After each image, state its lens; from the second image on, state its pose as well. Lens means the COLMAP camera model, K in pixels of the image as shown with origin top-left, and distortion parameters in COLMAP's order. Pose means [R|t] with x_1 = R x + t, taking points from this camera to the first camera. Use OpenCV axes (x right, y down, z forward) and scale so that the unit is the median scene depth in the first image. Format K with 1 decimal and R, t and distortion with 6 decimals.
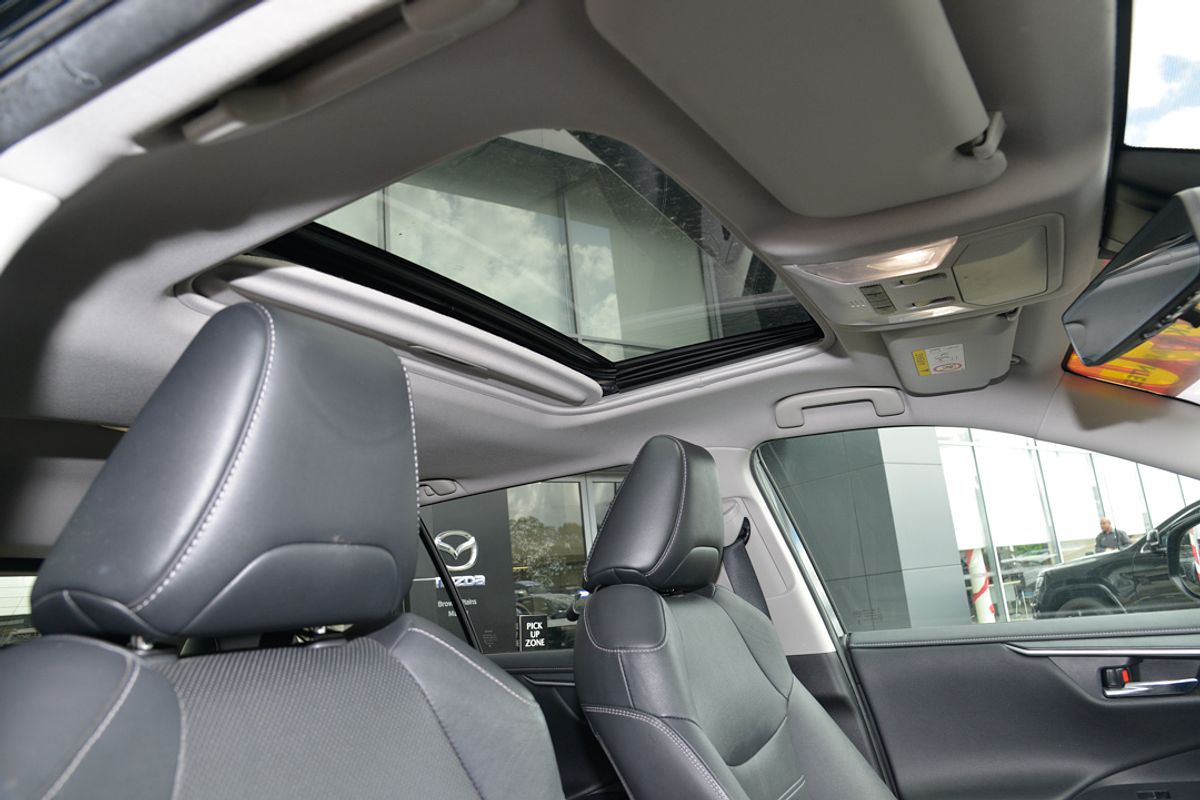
lens RADIAL K [[862.3, 0, 600.0], [0, 862.3, 400.0], [0, 0, 1]] dist [-0.094020, 0.042010]
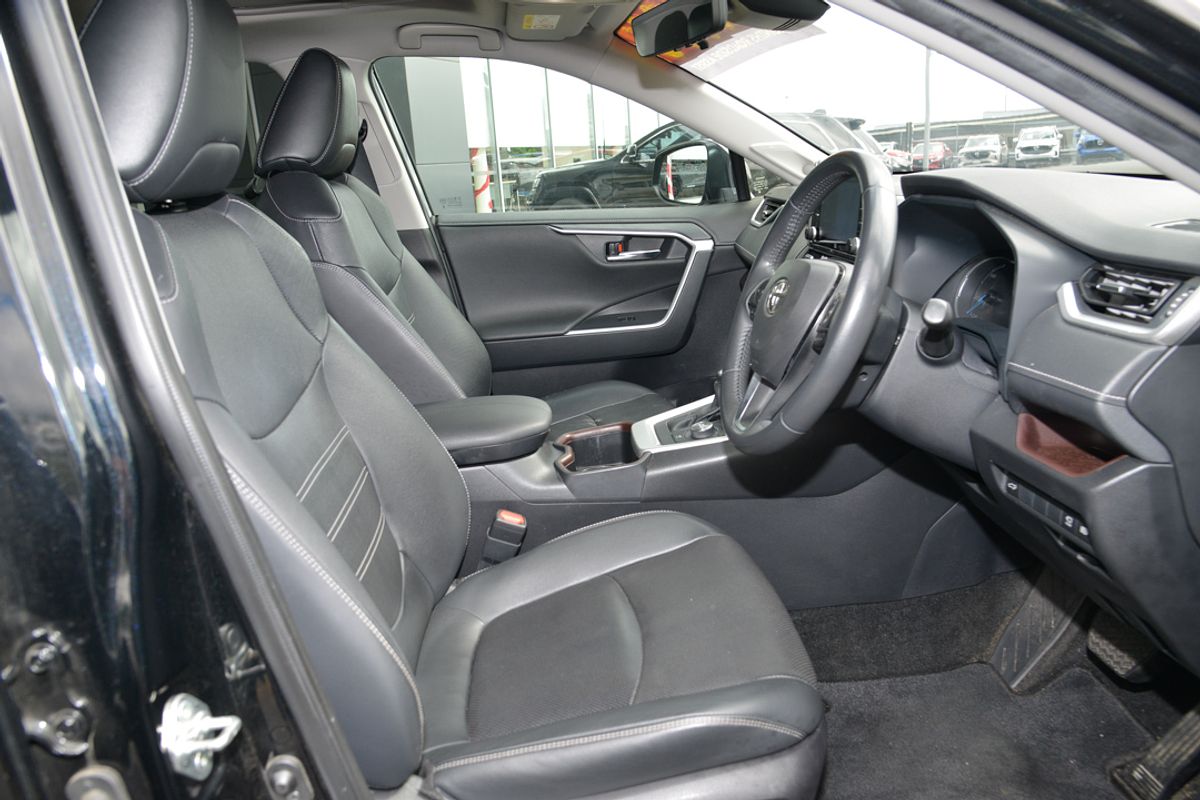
lens RADIAL K [[862.3, 0, 600.0], [0, 862.3, 400.0], [0, 0, 1]] dist [-0.094020, 0.042010]
pose [[0.851457, -0.089071, 0.516805, -0.203039], [-0.155261, 0.898476, 0.410652, -0.051798], [-0.500914, -0.429892, 0.751185, -0.245531]]
